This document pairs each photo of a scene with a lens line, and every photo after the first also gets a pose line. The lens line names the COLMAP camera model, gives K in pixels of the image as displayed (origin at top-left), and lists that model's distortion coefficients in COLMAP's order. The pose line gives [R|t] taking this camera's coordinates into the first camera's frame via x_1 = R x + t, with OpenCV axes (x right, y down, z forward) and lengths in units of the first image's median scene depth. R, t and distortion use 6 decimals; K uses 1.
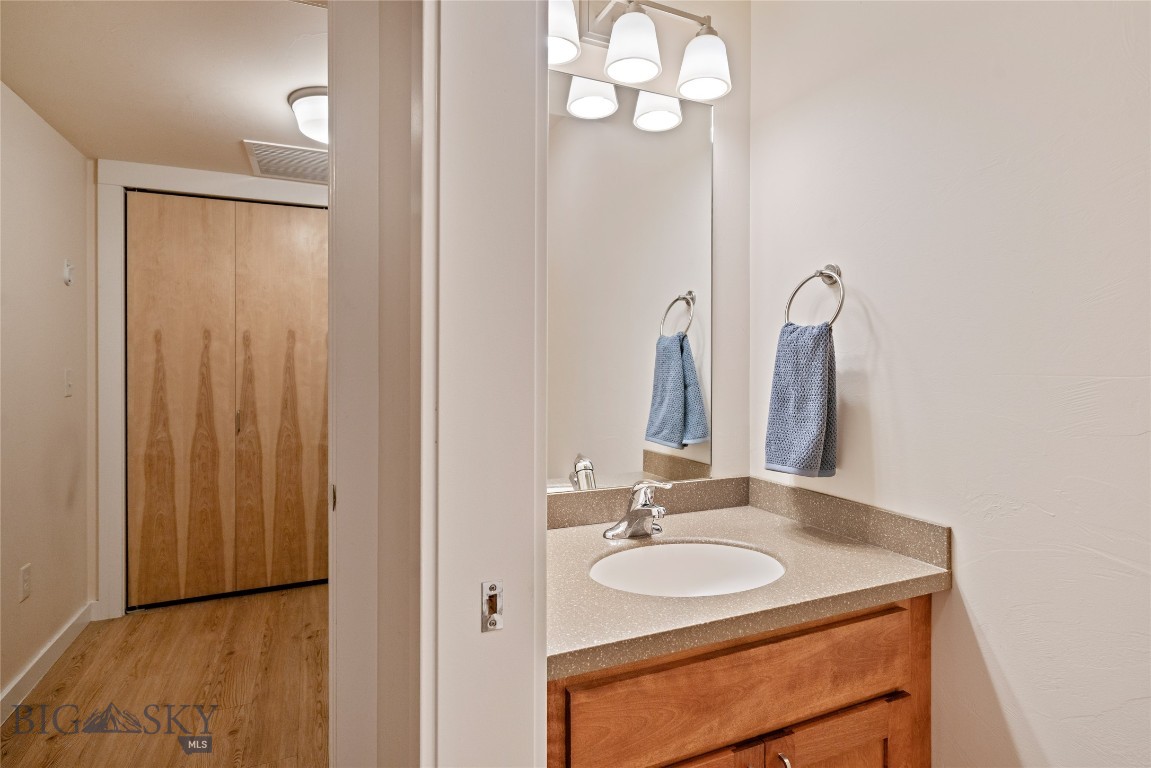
lens RADIAL K [[595.2, 0, 576.4], [0, 595.2, 364.3], [0, 0, 1]] dist [0.011596, -0.000791]
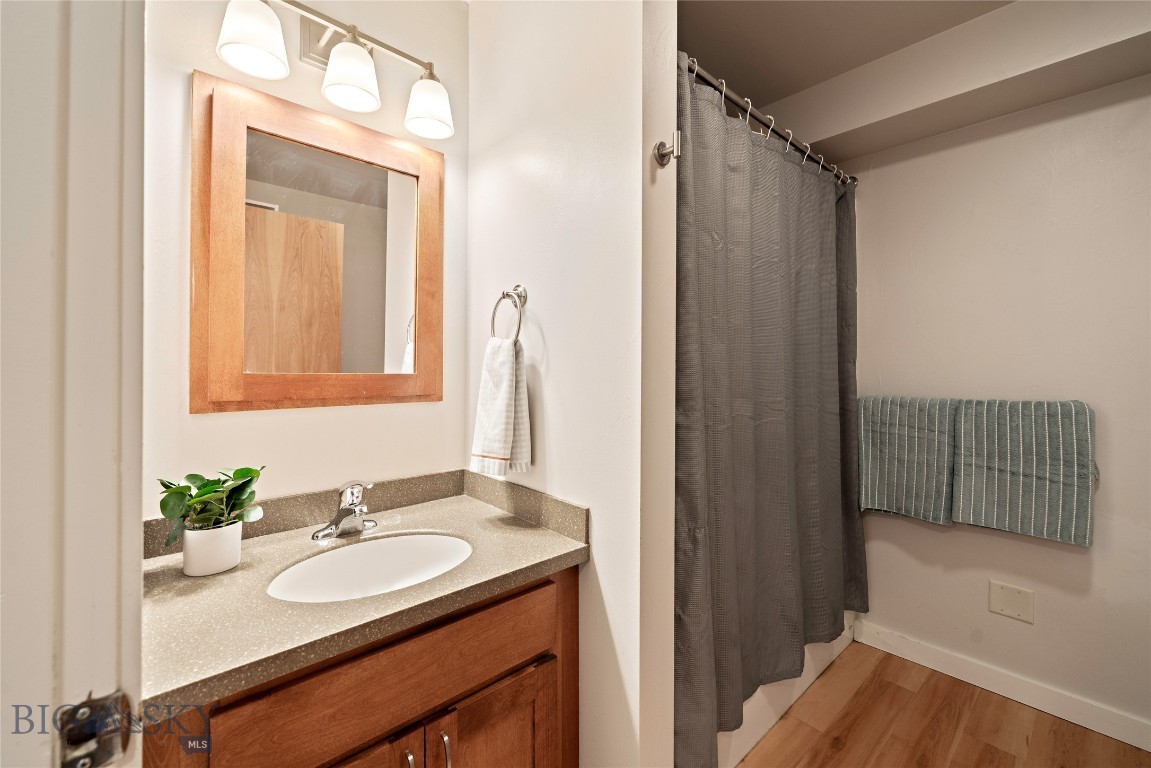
lens RADIAL K [[461.2, 0, 578.1], [0, 461.2, 365.1], [0, 0, 1]] dist [-0.000180, -0.000222]
pose [[0.949987, 0.002823, 0.312278, 0.214707], [-0.001097, 0.999983, -0.005702, -0.006339], [-0.312289, 0.005074, 0.949974, 0.086826]]
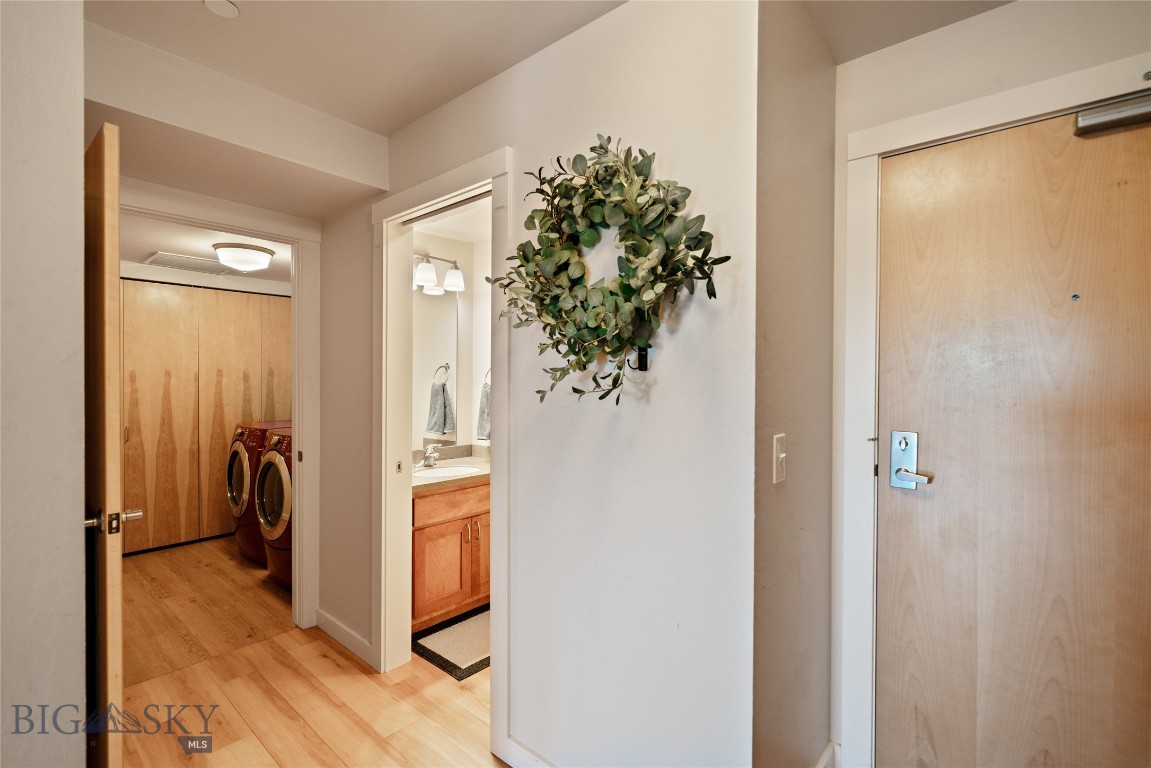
lens RADIAL K [[549.2, 0, 570.2], [0, 549.2, 380.1], [0, 0, 1]] dist [-0.003722, -0.000226]
pose [[0.912343, 0.003780, 0.409408, -0.285935], [-0.004407, 0.999990, 0.000586, -0.082855], [-0.409402, -0.002339, 0.912351, -1.320265]]
